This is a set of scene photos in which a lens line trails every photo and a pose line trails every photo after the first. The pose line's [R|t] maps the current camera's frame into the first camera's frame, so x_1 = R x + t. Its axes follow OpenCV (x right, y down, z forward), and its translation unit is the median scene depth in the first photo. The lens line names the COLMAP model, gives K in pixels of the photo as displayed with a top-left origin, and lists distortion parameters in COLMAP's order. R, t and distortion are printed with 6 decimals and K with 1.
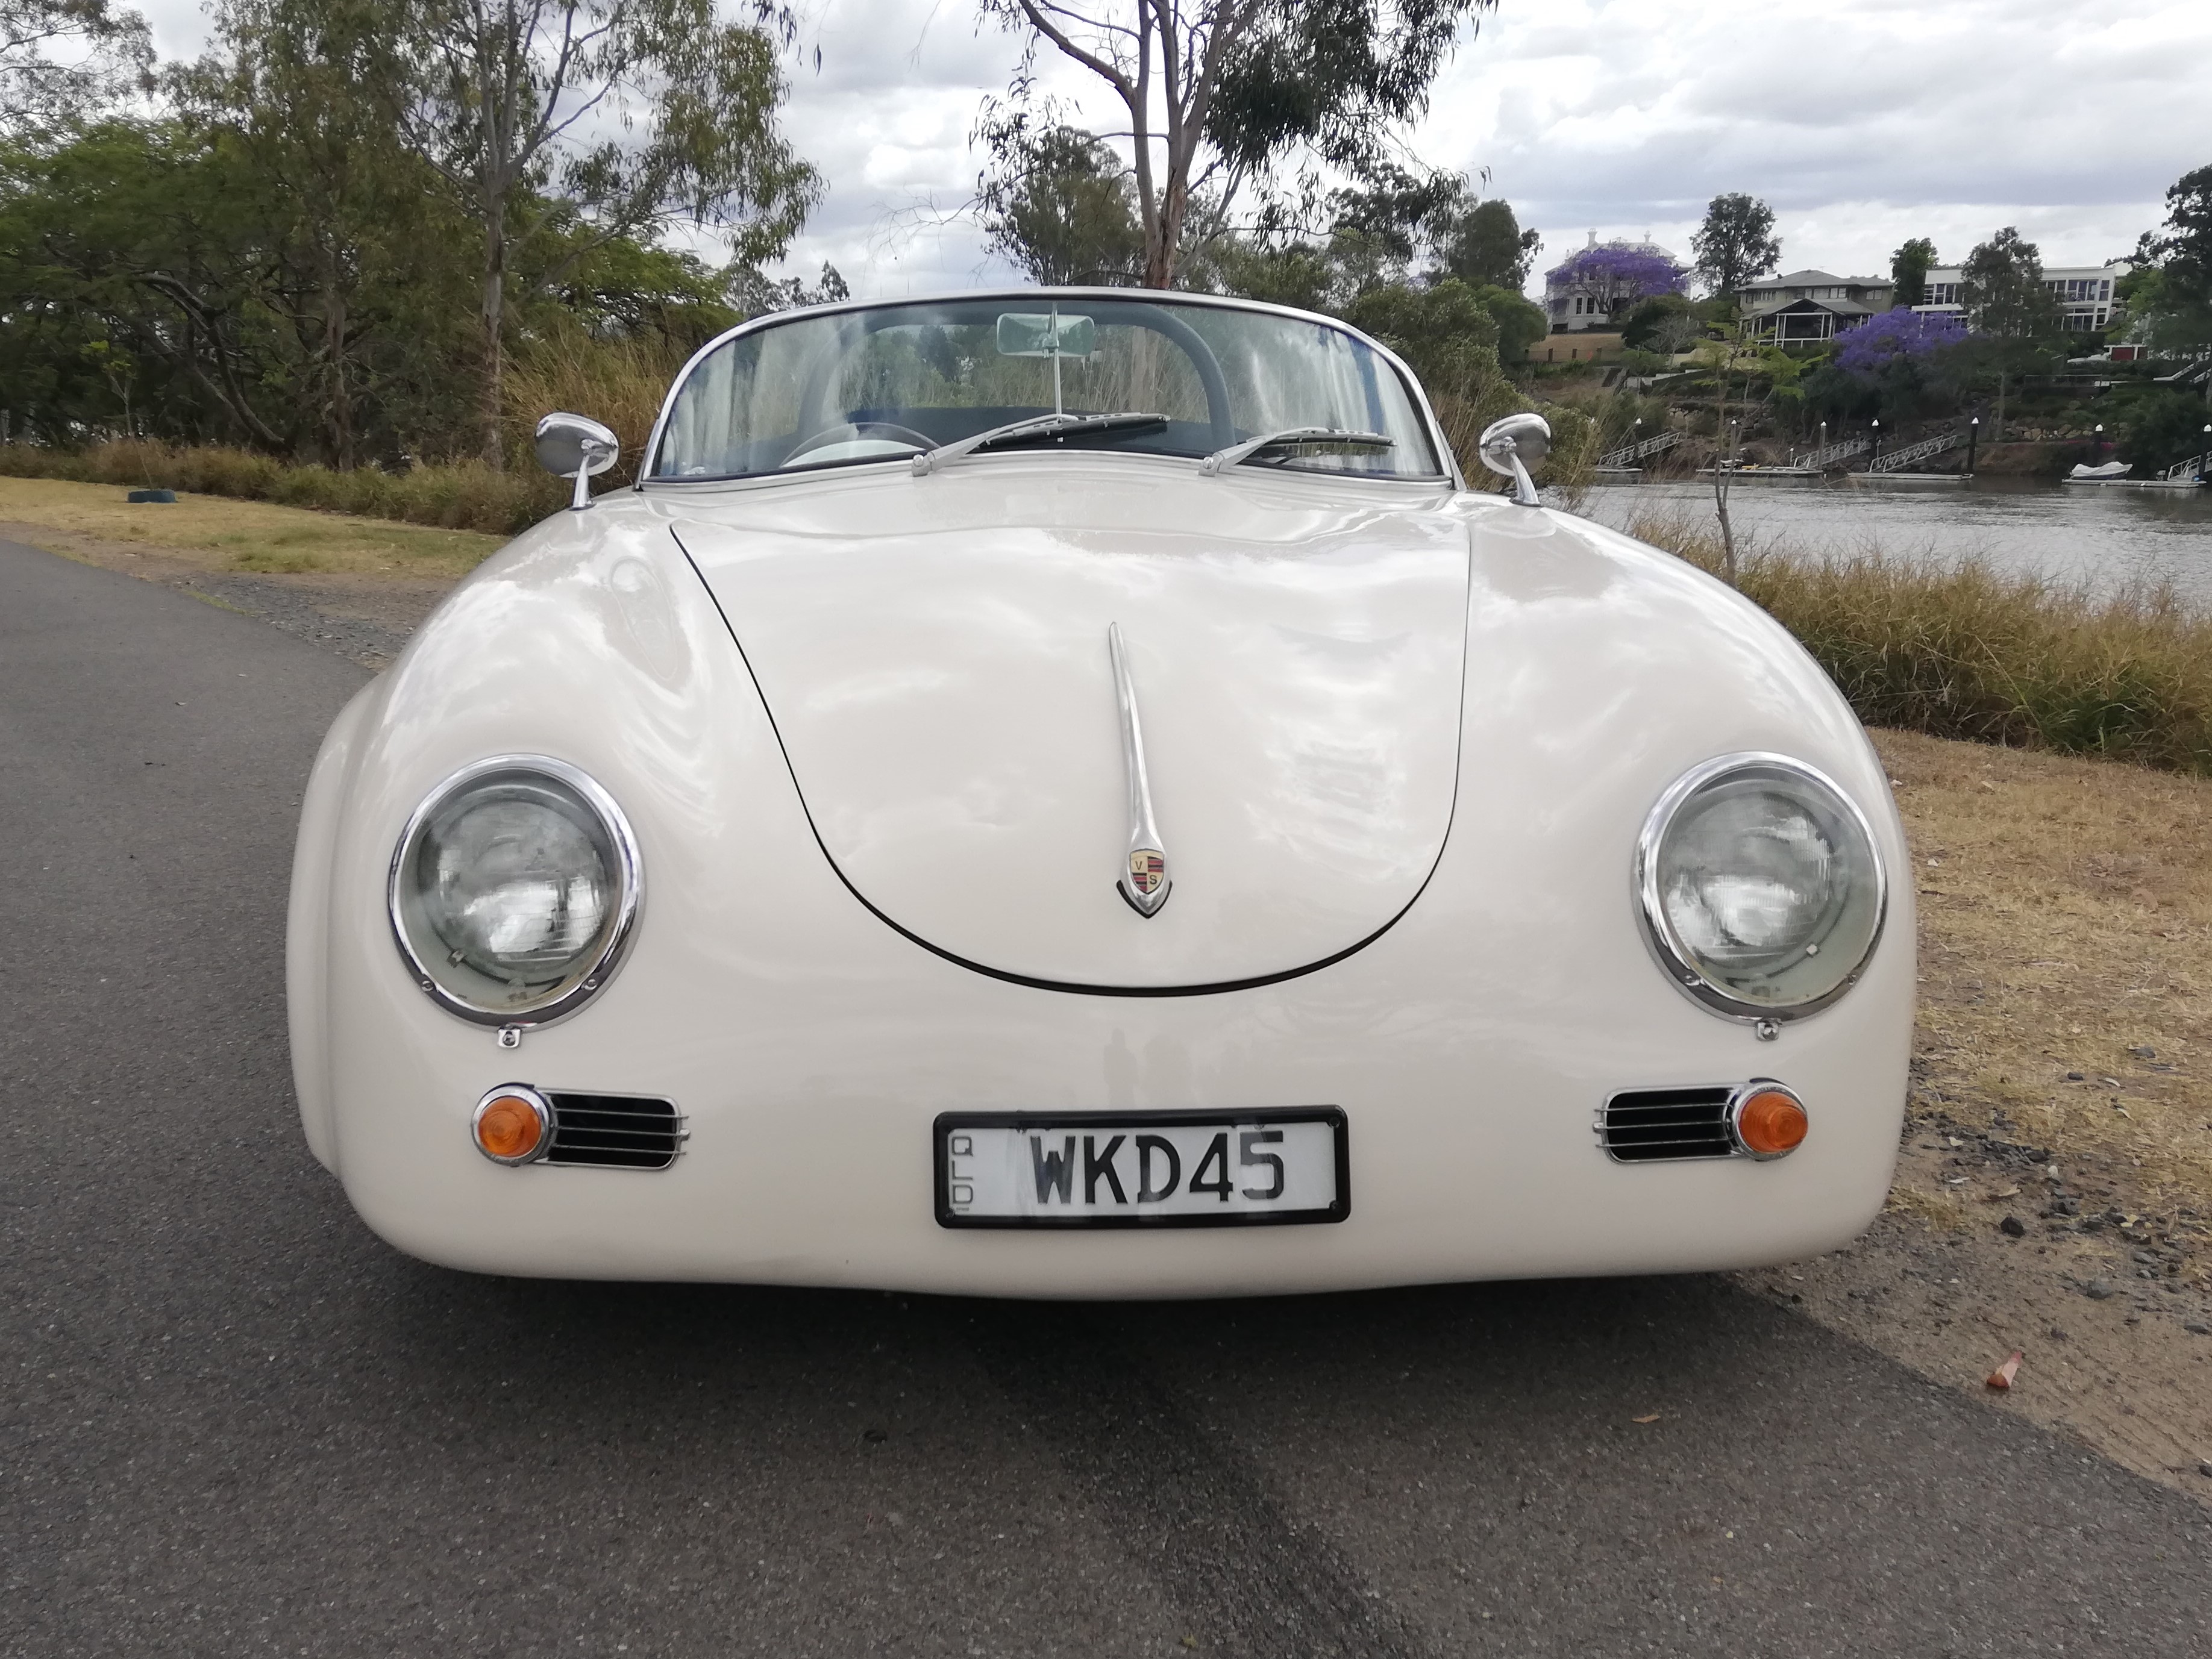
lens RADIAL K [[1865.6, 0, 1106.0], [0, 1865.6, 829.5], [0, 0, 1]] dist [0.142098, -0.270863]
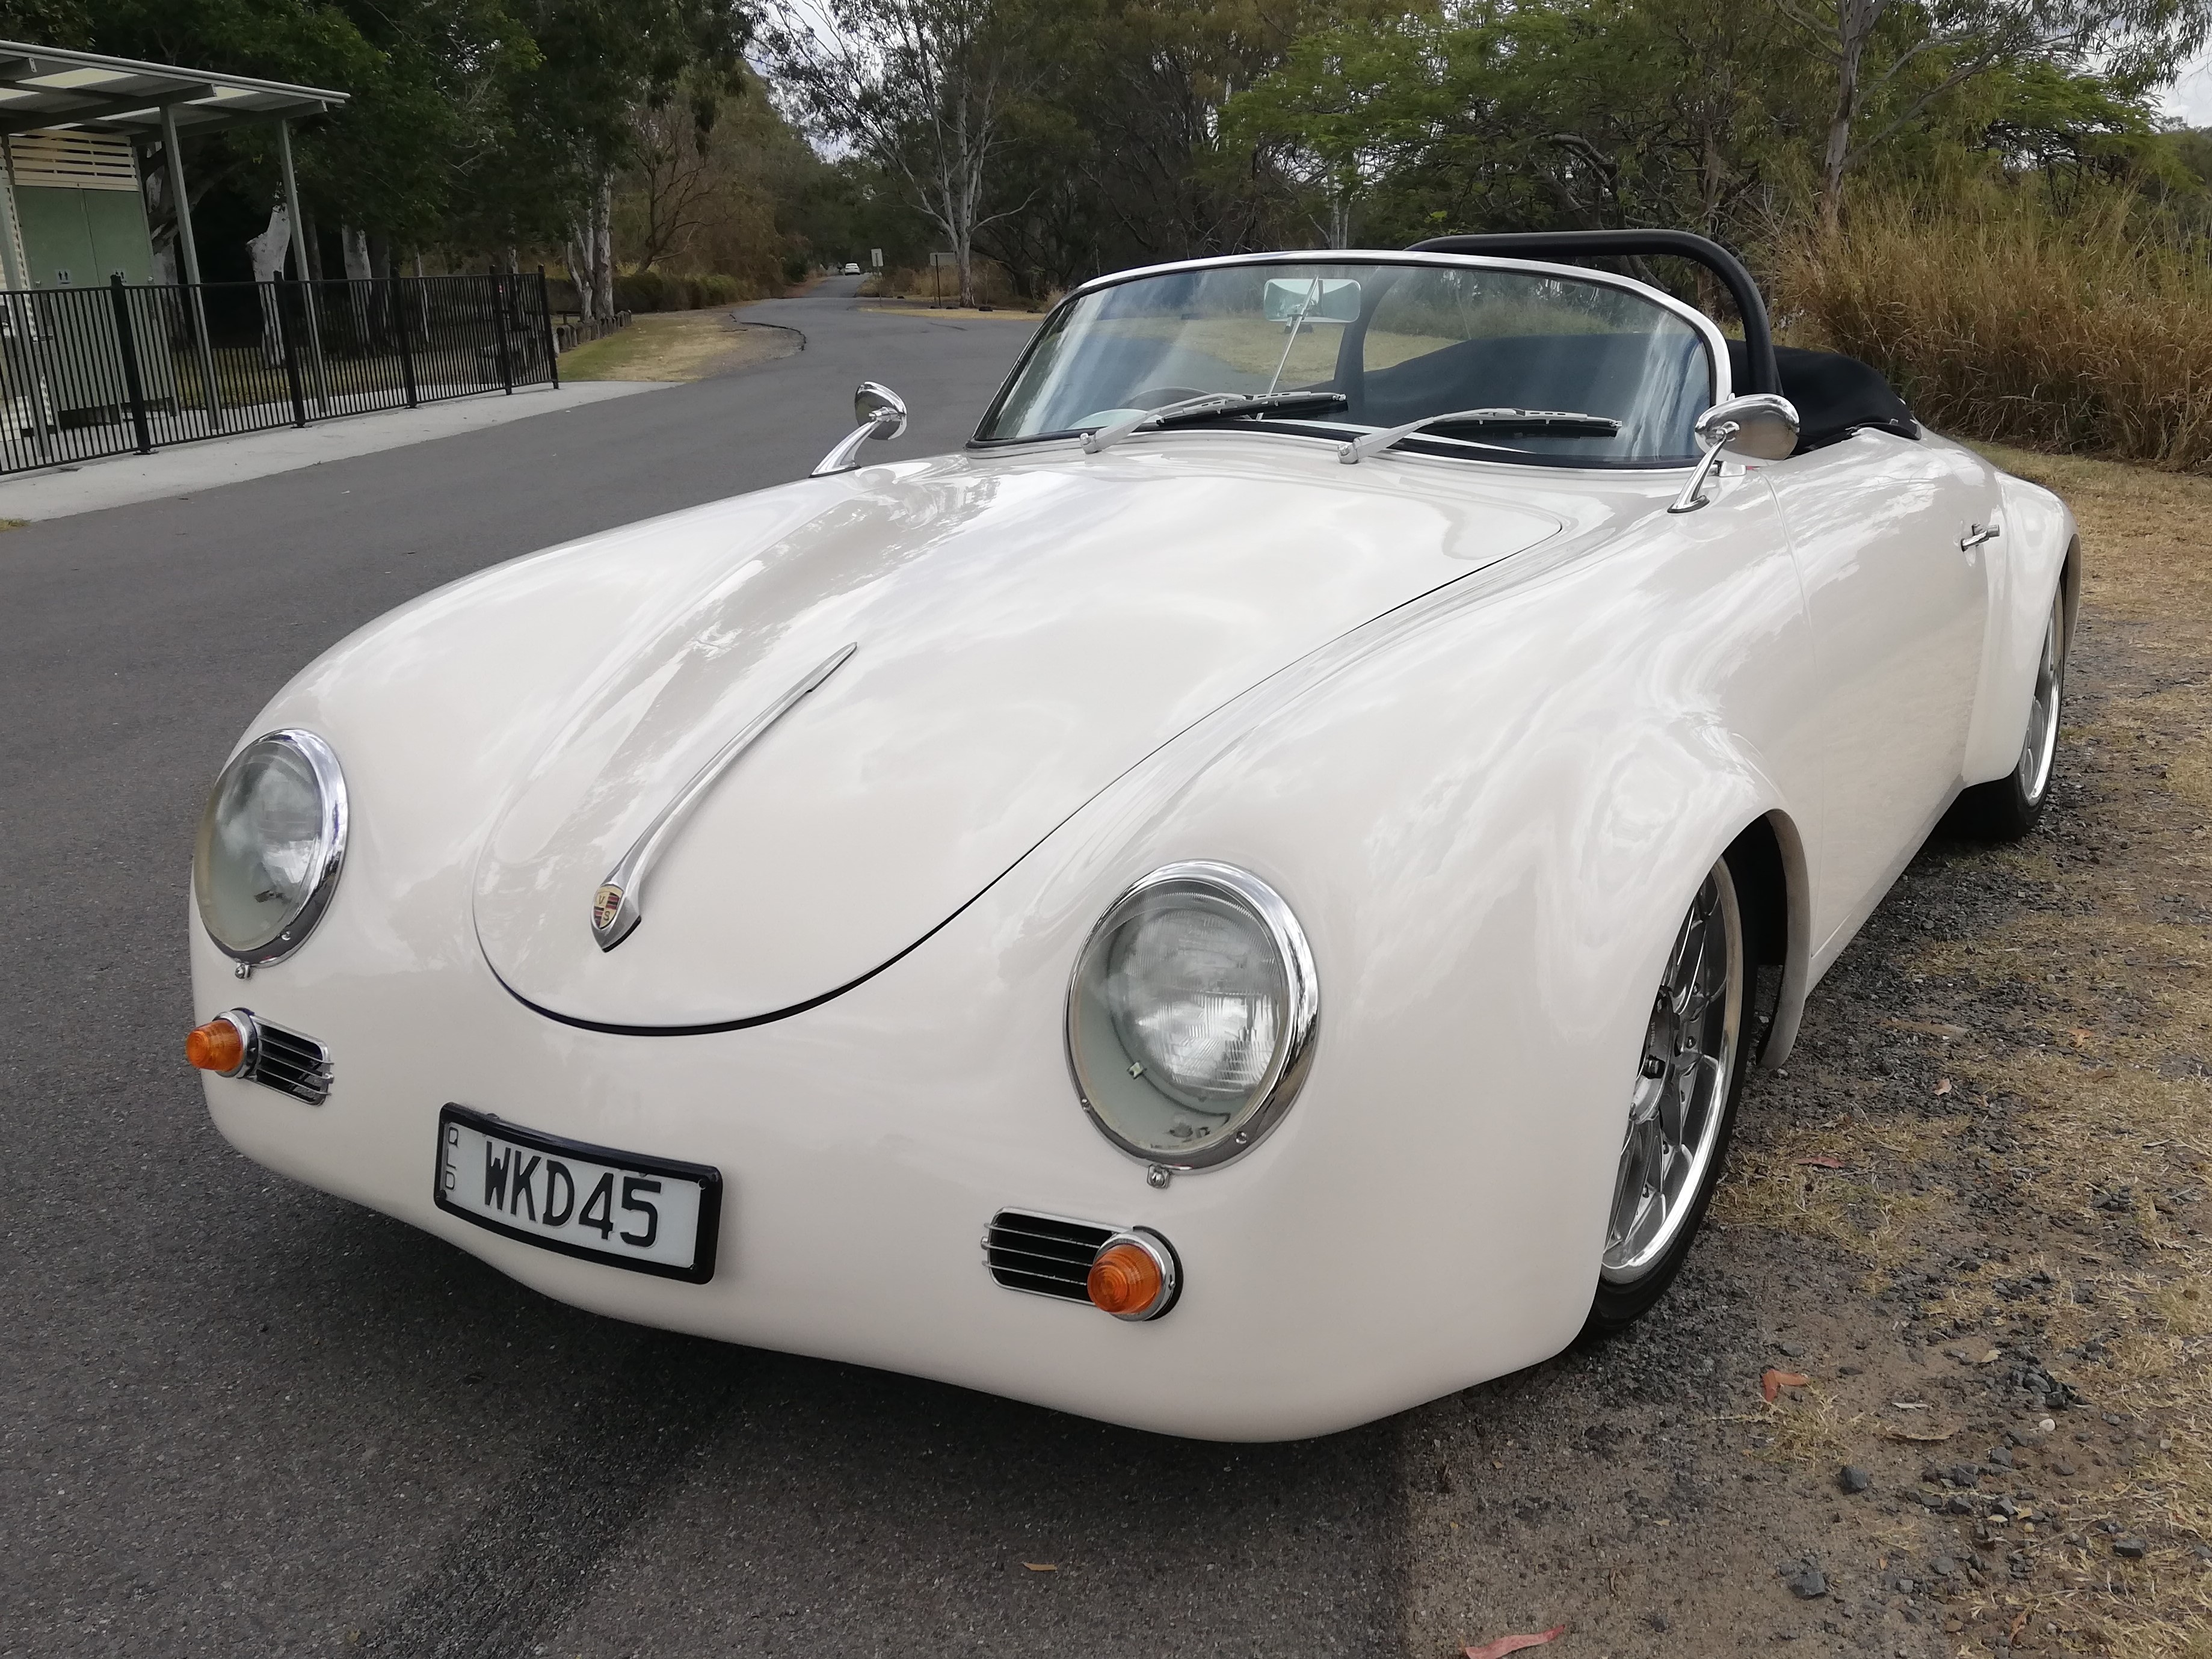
lens RADIAL K [[1865.7, 0, 1106.0], [0, 1865.7, 829.5], [0, 0, 1]] dist [0.142098, -0.270863]
pose [[0.882441, 0.116649, -0.455732, 0.736205], [-0.094558, 0.992979, 0.071069, -0.118695], [0.460822, -0.019621, 0.887276, 0.223513]]
